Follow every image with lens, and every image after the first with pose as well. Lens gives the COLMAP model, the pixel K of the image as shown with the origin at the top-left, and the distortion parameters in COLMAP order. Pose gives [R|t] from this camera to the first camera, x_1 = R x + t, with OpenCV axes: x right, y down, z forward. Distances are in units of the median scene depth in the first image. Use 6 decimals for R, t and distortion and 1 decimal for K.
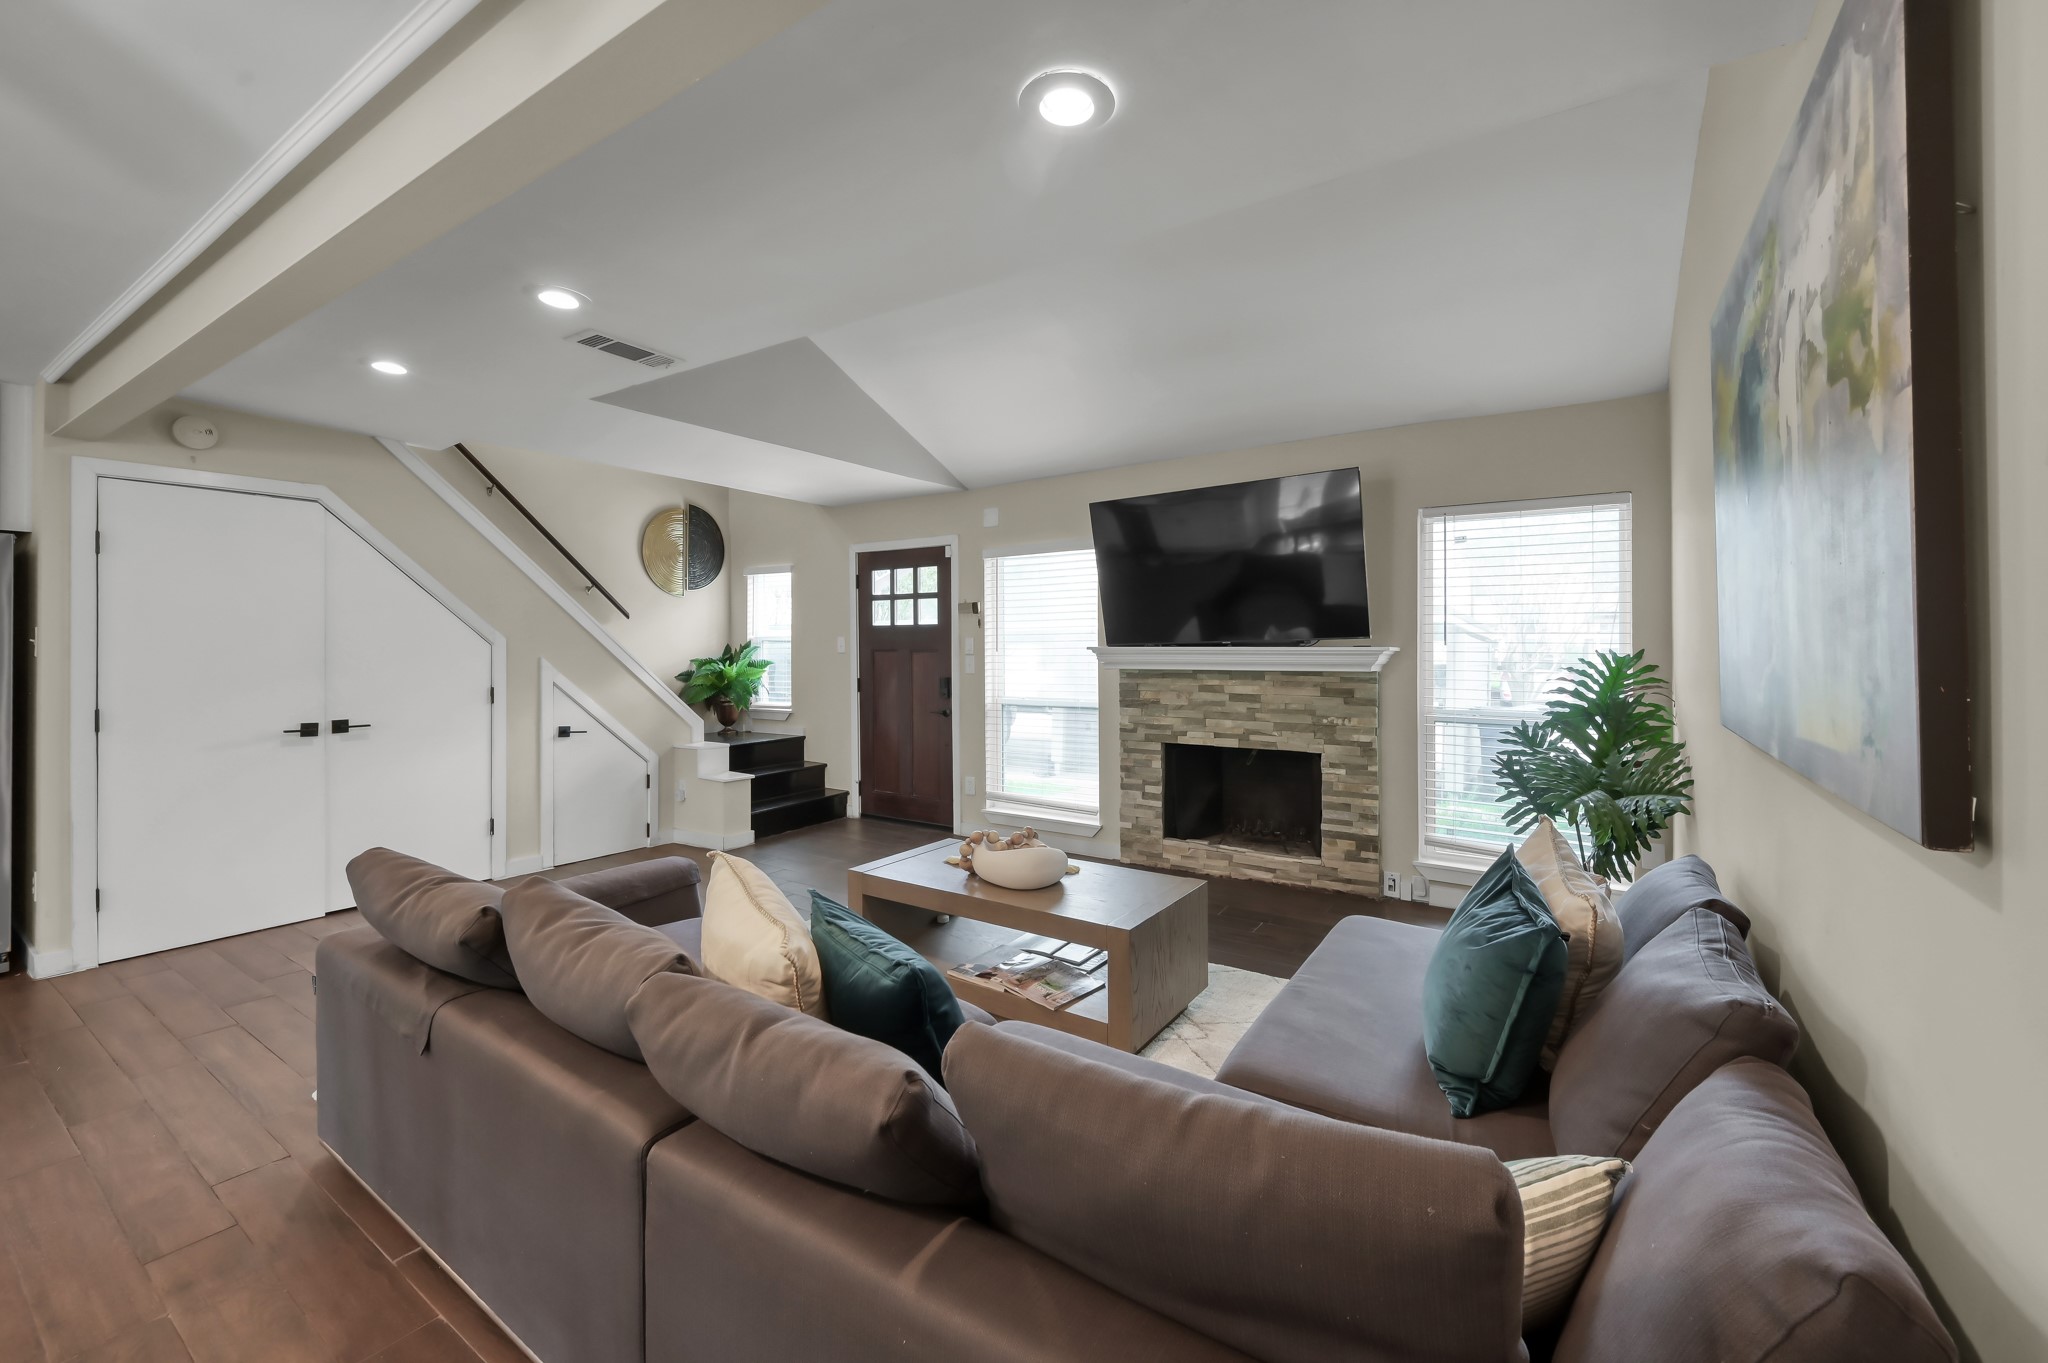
lens RADIAL K [[811.7, 0, 1049.6], [0, 811.7, 652.5], [0, 0, 1]] dist [-0.000264, 0.000108]
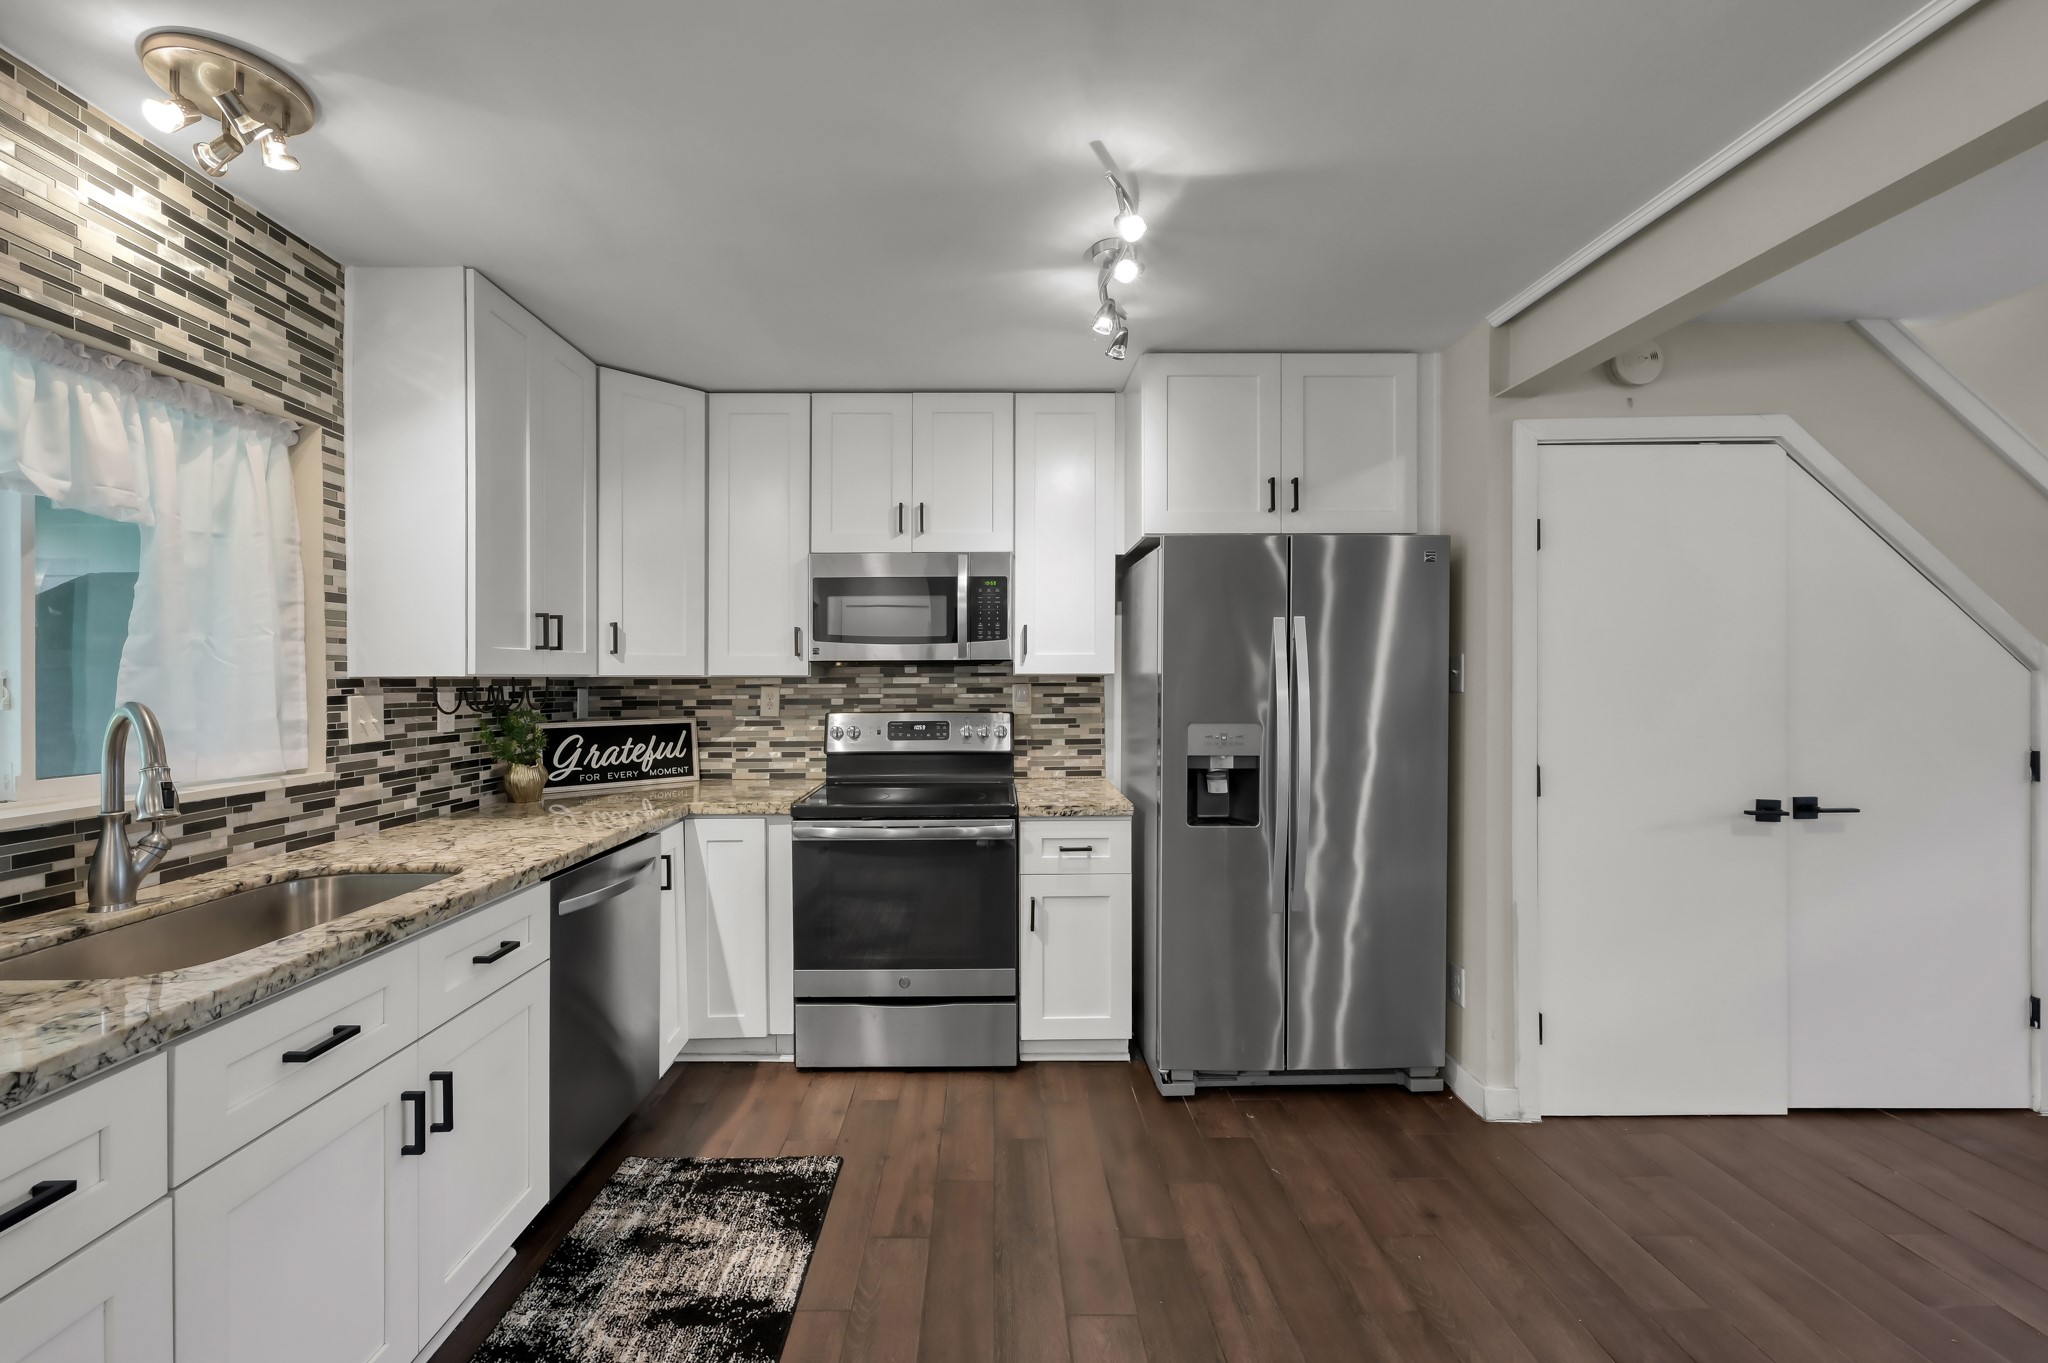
lens RADIAL K [[886.7, 0, 1022.8], [0, 886.7, 663.6], [0, 0, 1]] dist [0.001709, 0.000751]
pose [[0.579223, -0.018352, -0.814962, -0.685130], [-0.000511, 0.999738, -0.022877, -0.001226], [0.815169, 0.013667, 0.579062, 0.140663]]
